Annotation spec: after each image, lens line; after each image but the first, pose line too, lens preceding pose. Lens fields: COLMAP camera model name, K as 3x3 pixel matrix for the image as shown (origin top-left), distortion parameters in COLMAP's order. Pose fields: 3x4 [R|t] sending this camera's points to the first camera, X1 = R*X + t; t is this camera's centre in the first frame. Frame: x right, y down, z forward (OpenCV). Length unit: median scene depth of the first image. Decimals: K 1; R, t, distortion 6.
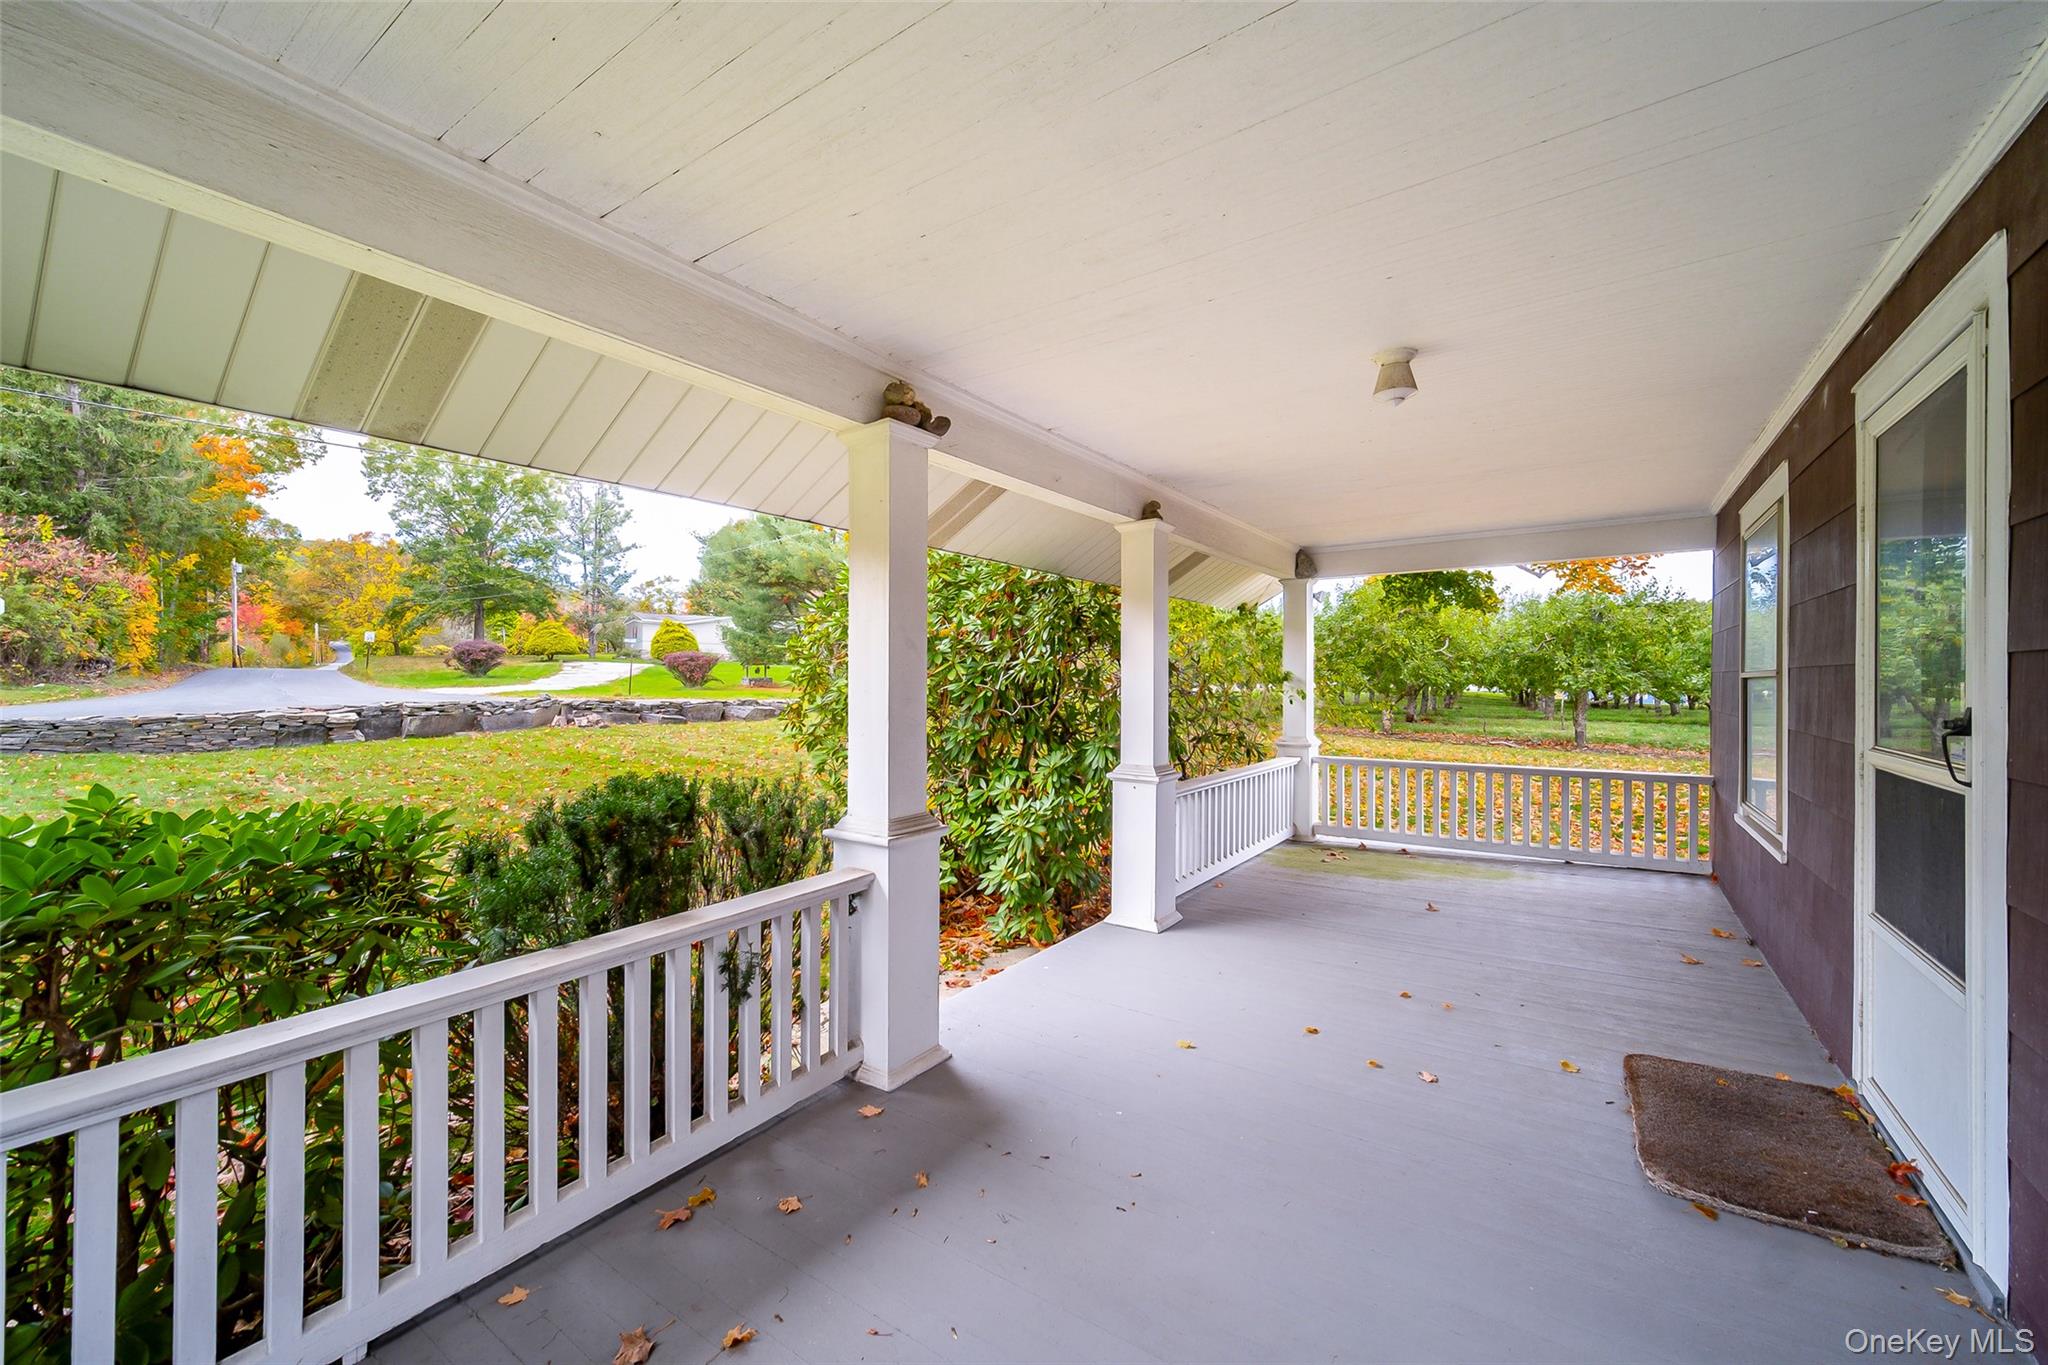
lens RADIAL K [[809.7, 0, 1014.0], [0, 809.7, 674.0], [0, 0, 1]] dist [0.001093, 0.000108]
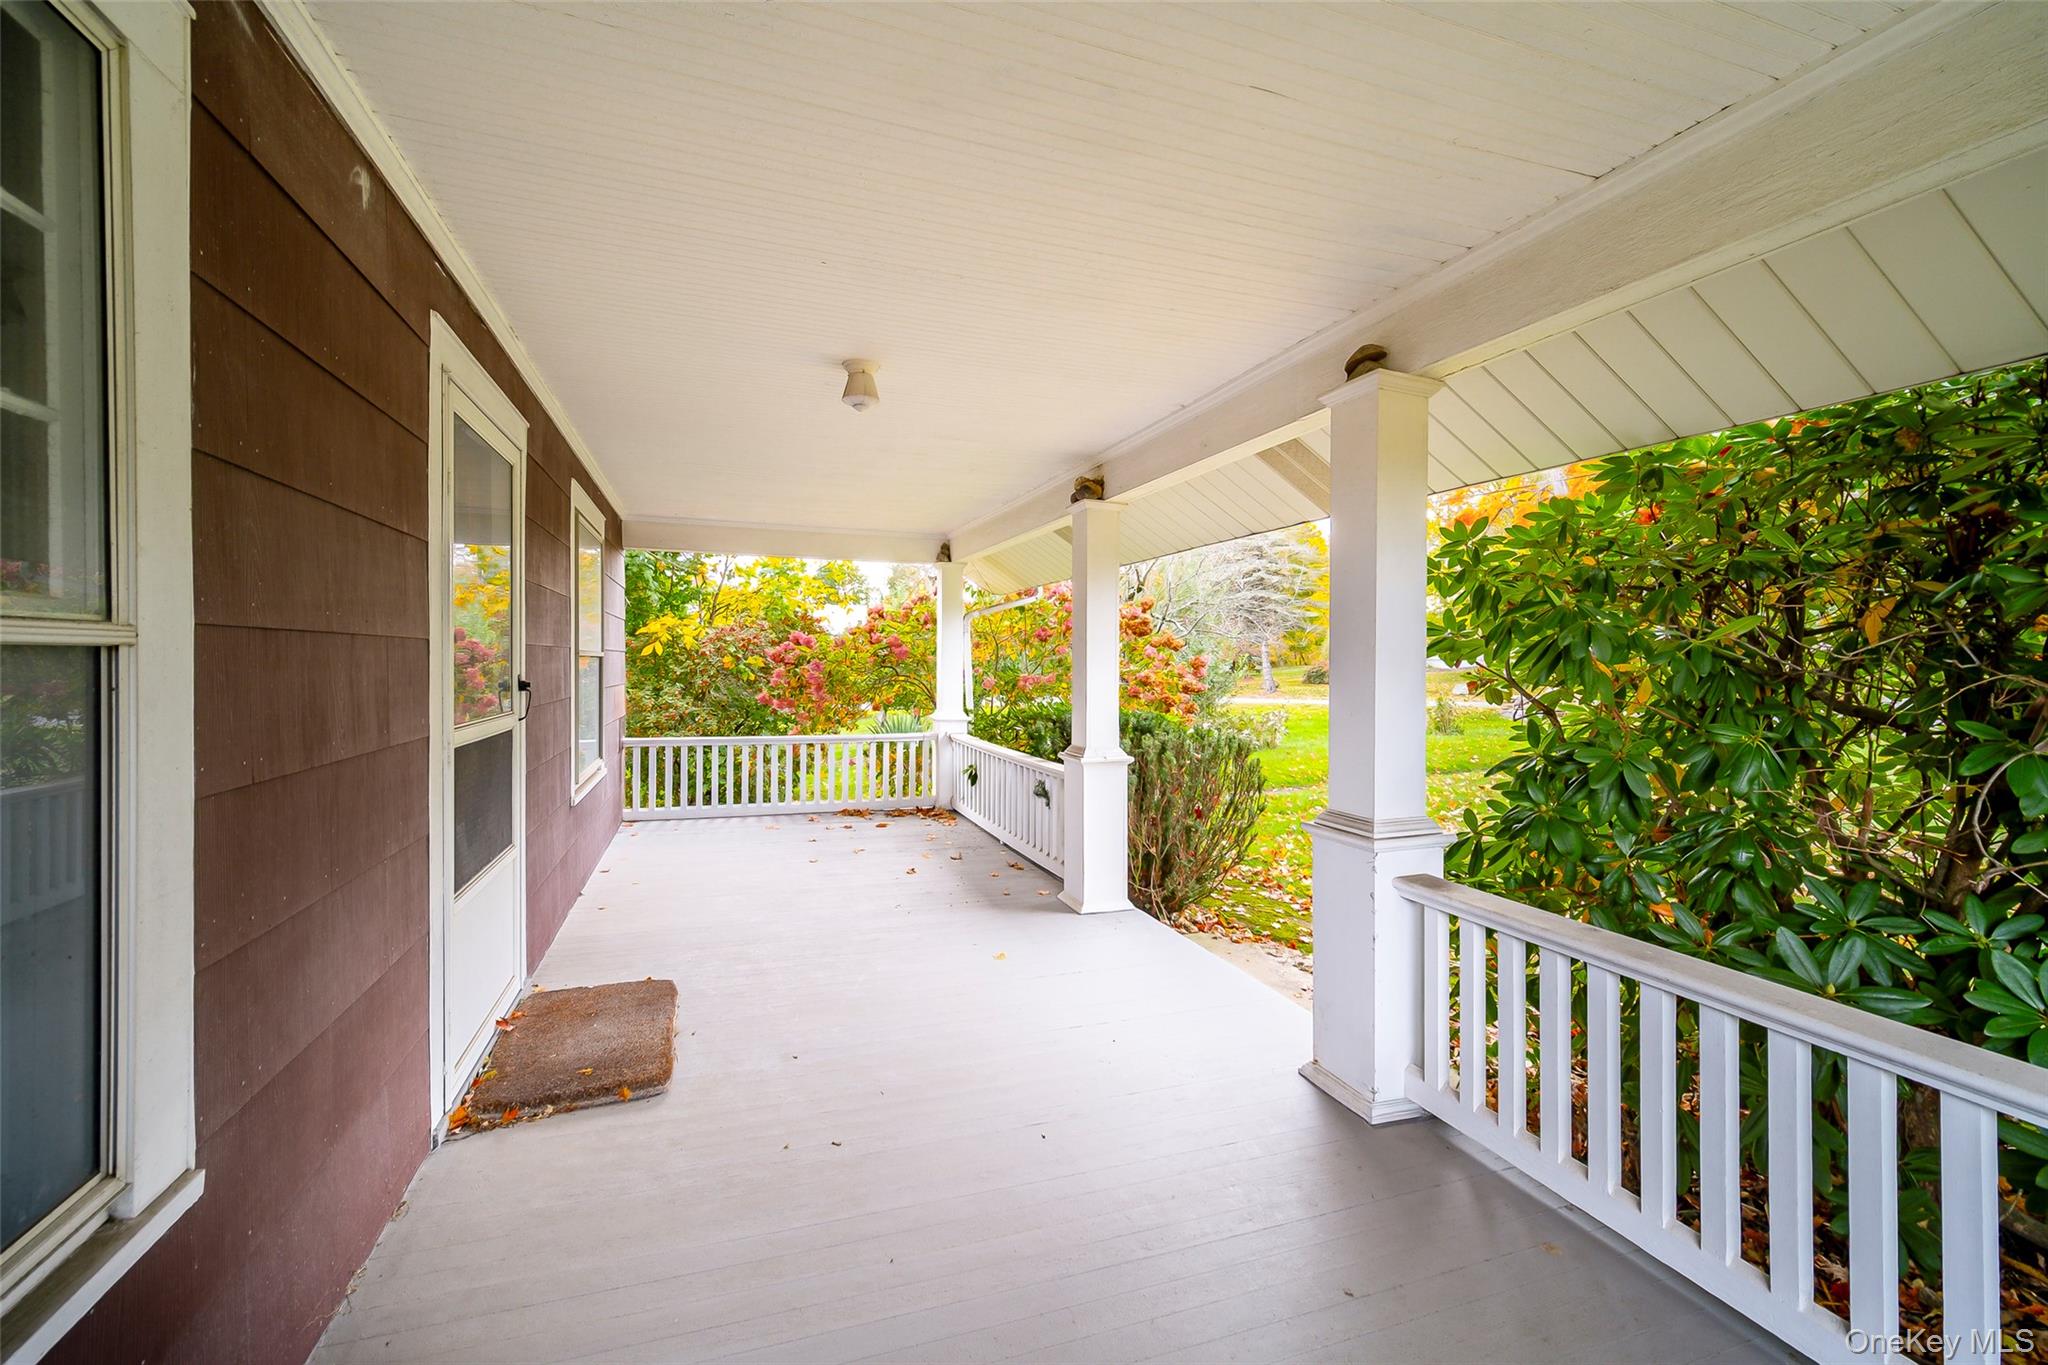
lens RADIAL K [[809.7, 0, 1014.0], [0, 809.7, 674.0], [0, 0, 1]] dist [0.001093, 0.000108]
pose [[-0.570491, 0.007020, -0.821274, 1.388442], [0.006240, 0.999972, 0.004214, 0.025906], [0.821280, -0.002721, -0.570518, 1.985540]]
